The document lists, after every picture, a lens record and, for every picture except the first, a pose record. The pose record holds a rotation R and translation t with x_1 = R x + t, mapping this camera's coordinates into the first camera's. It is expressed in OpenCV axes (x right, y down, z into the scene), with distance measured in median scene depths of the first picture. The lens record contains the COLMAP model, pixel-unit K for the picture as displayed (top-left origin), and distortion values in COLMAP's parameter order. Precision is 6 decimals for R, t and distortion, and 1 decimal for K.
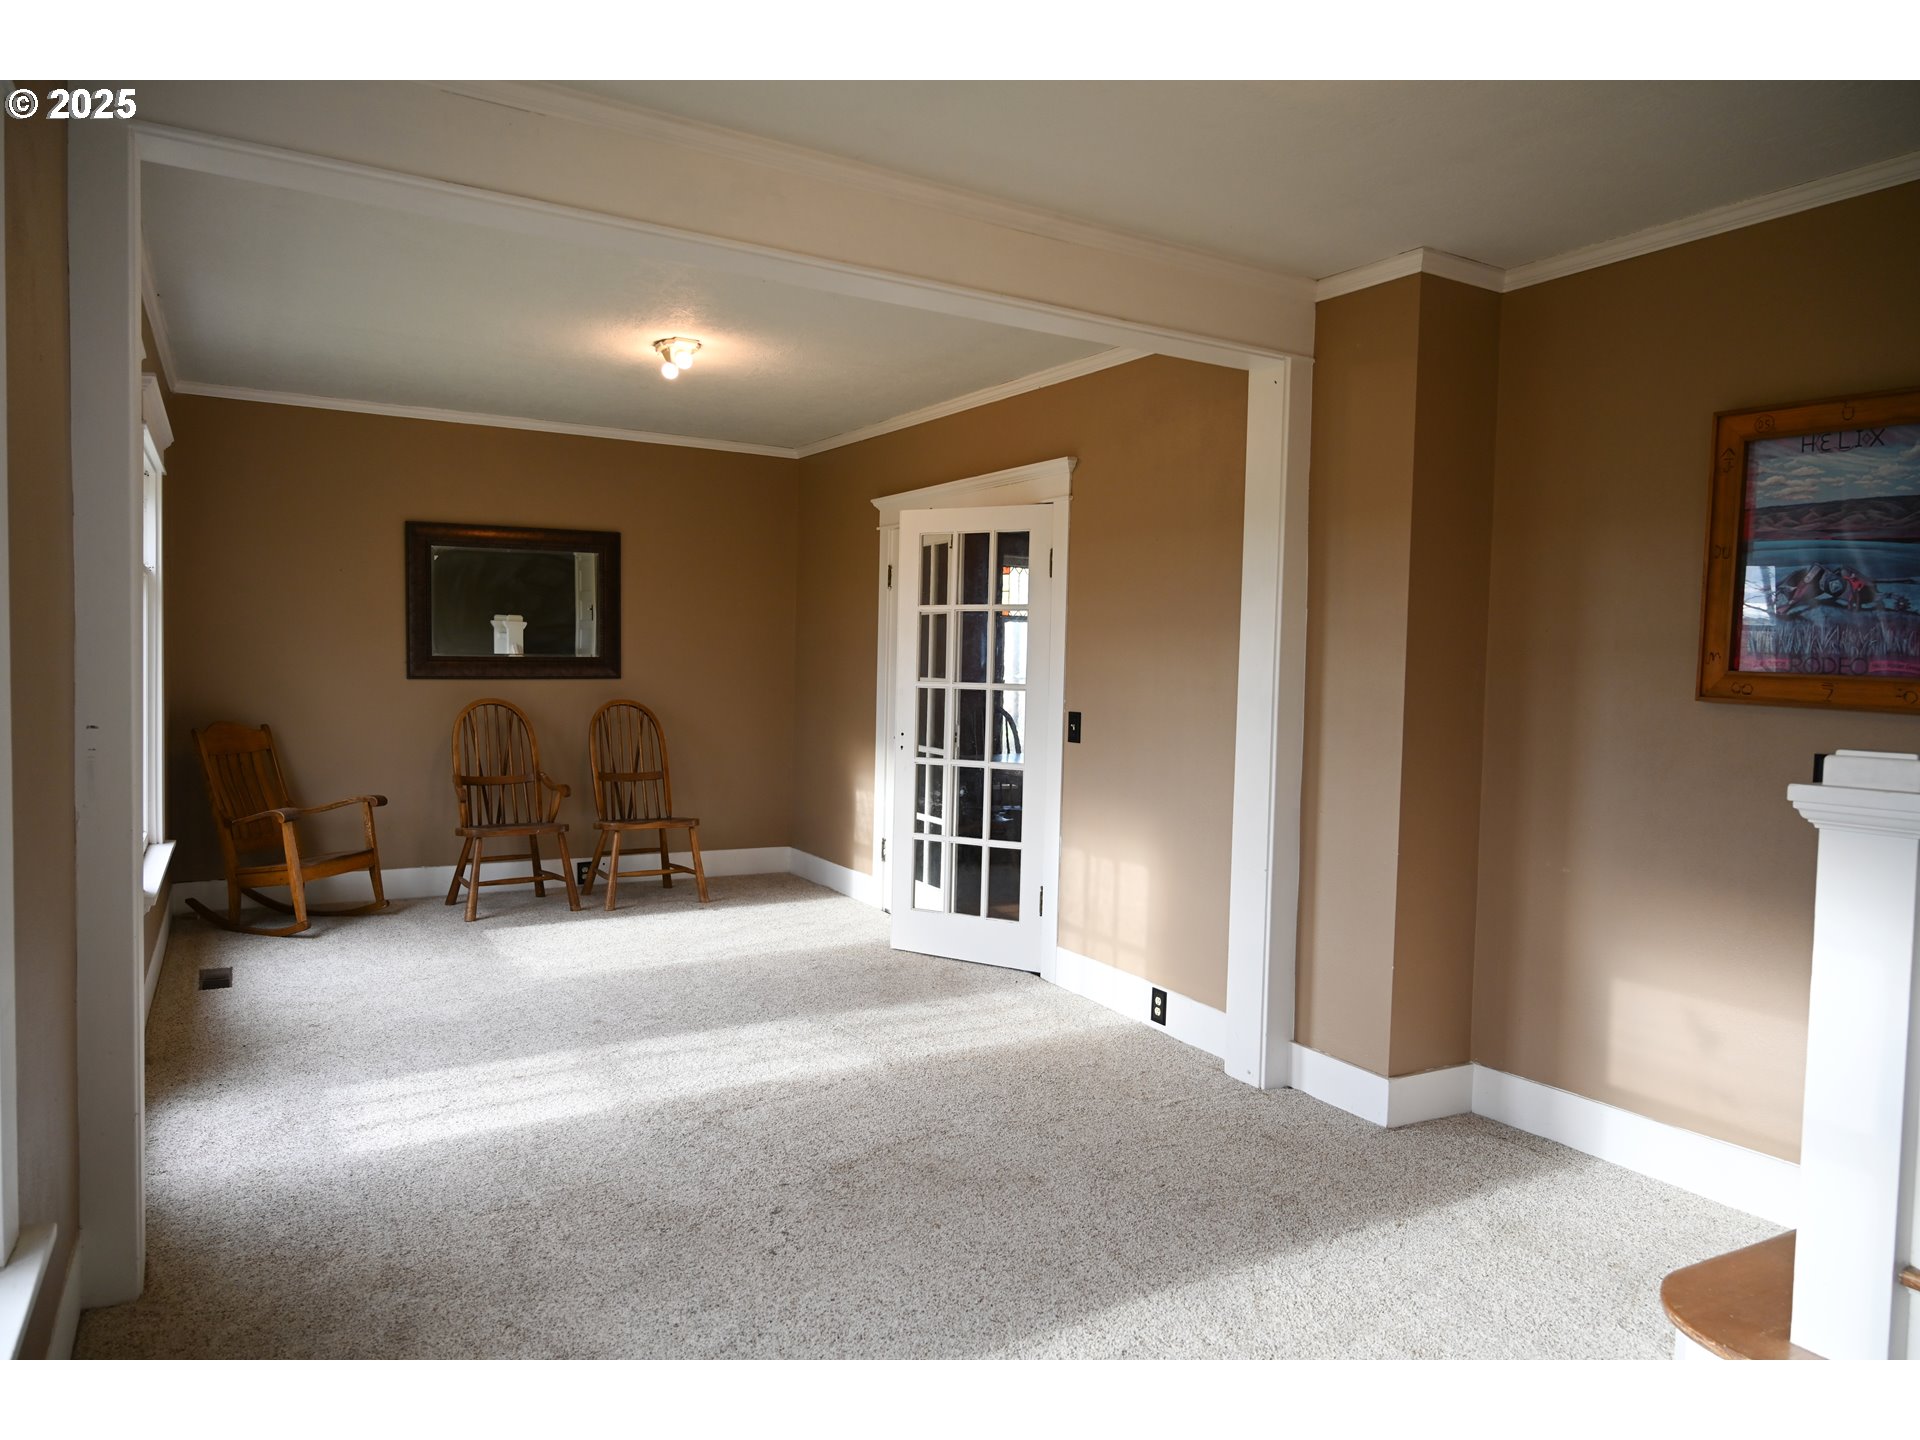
lens RADIAL K [[1287.7, 0, 959.6], [0, 1287.7, 719.7], [0, 0, 1]] dist [0.002336, 0.001627]
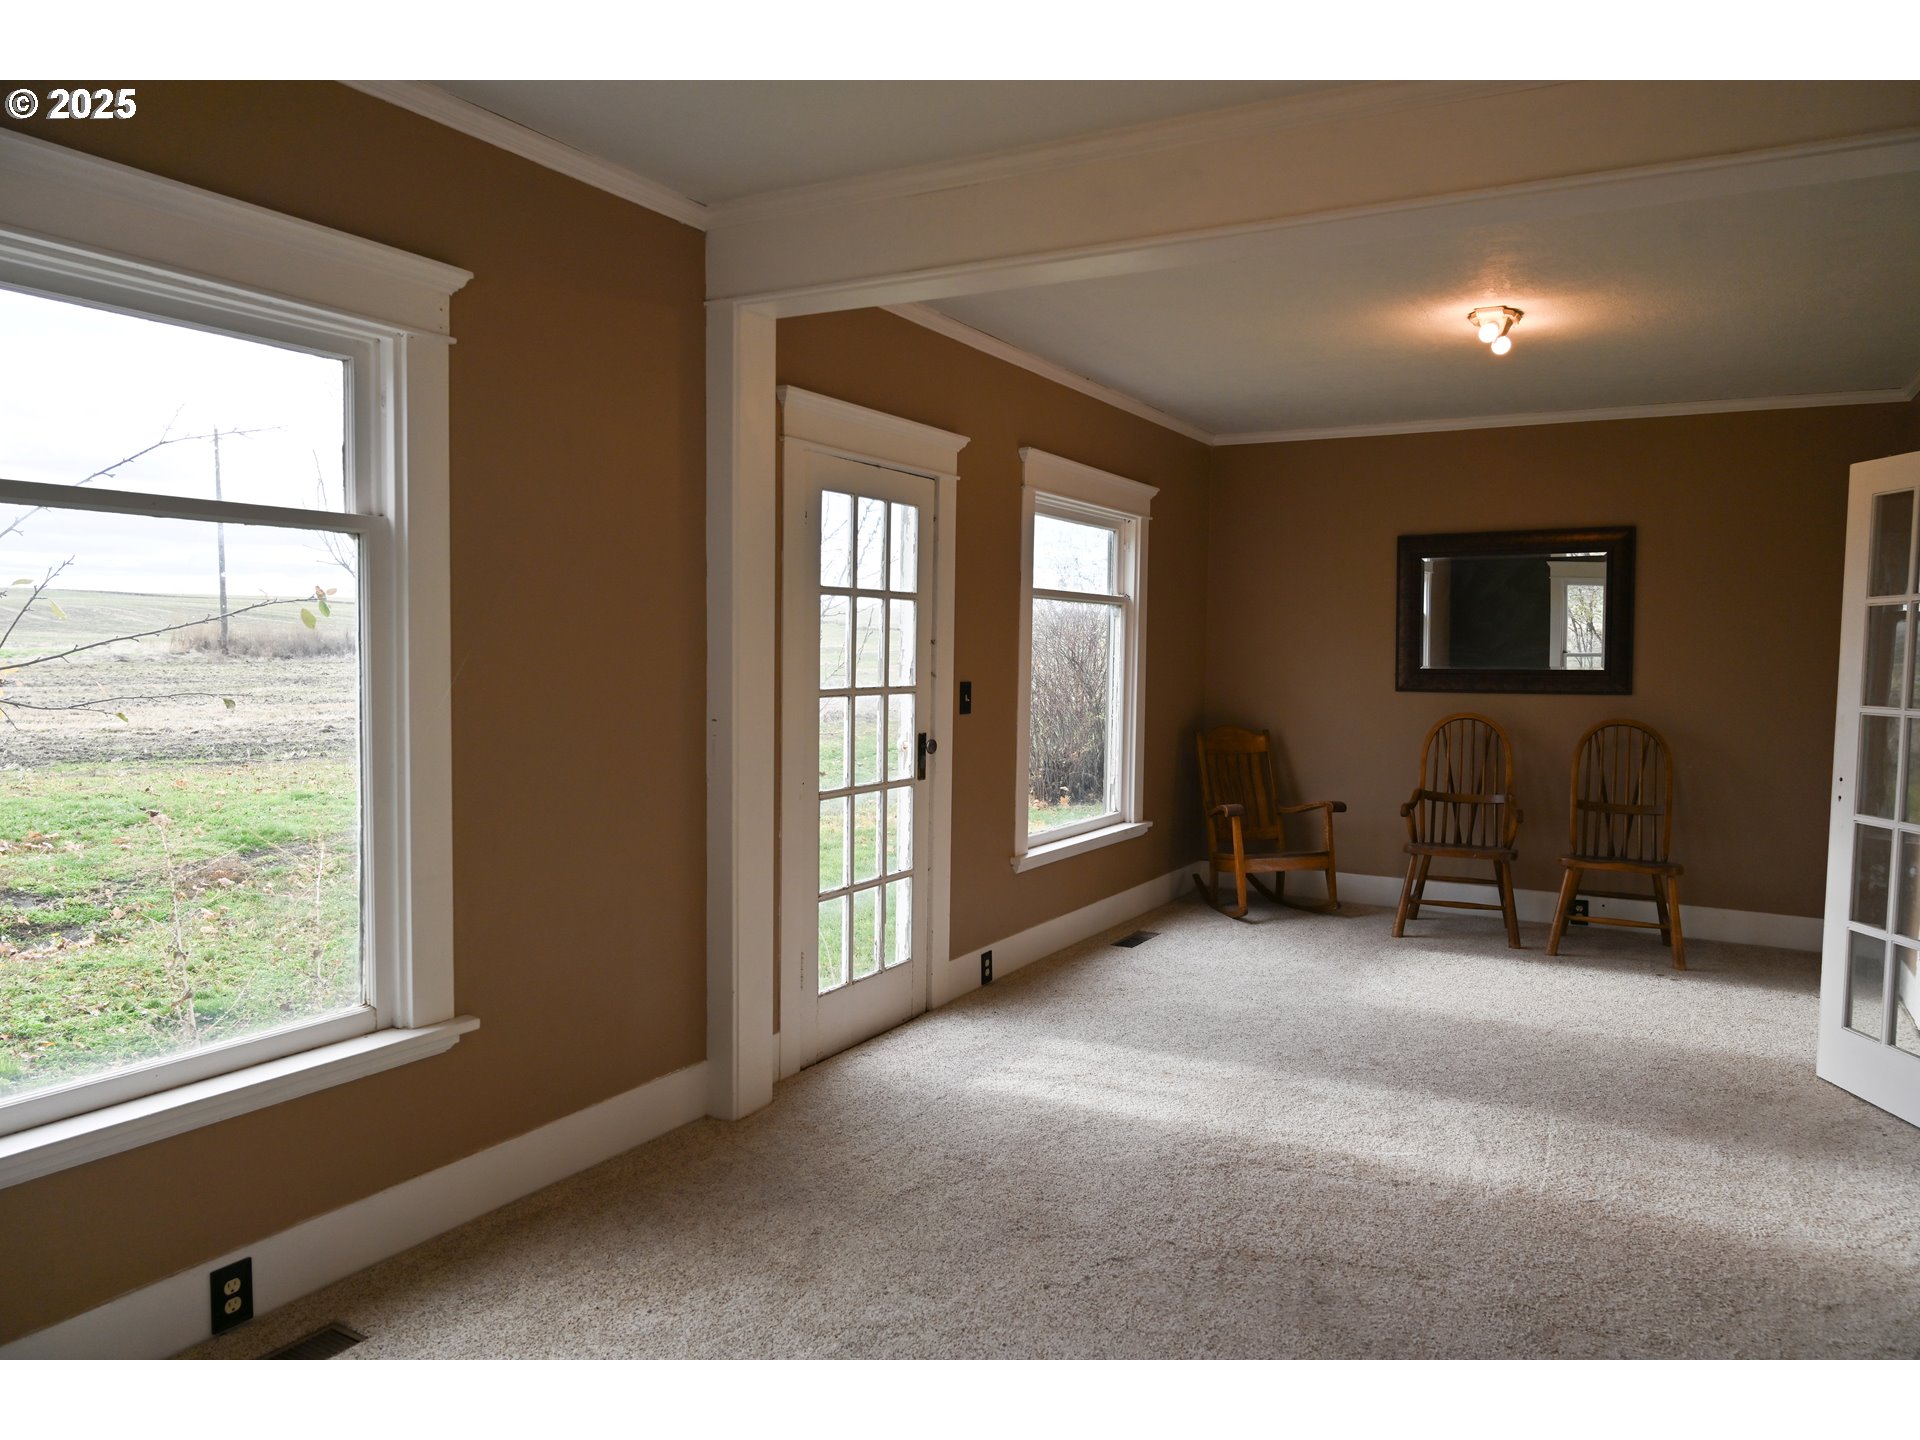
lens RADIAL K [[1287.7, 0, 959.5], [0, 1287.7, 718.7], [0, 0, 1]] dist [0.002336, 0.001627]
pose [[0.511321, 0.034264, -0.858707, 0.392813], [-0.041934, 0.999009, 0.014892, -0.015828], [0.858366, 0.028395, 0.512251, 0.265873]]
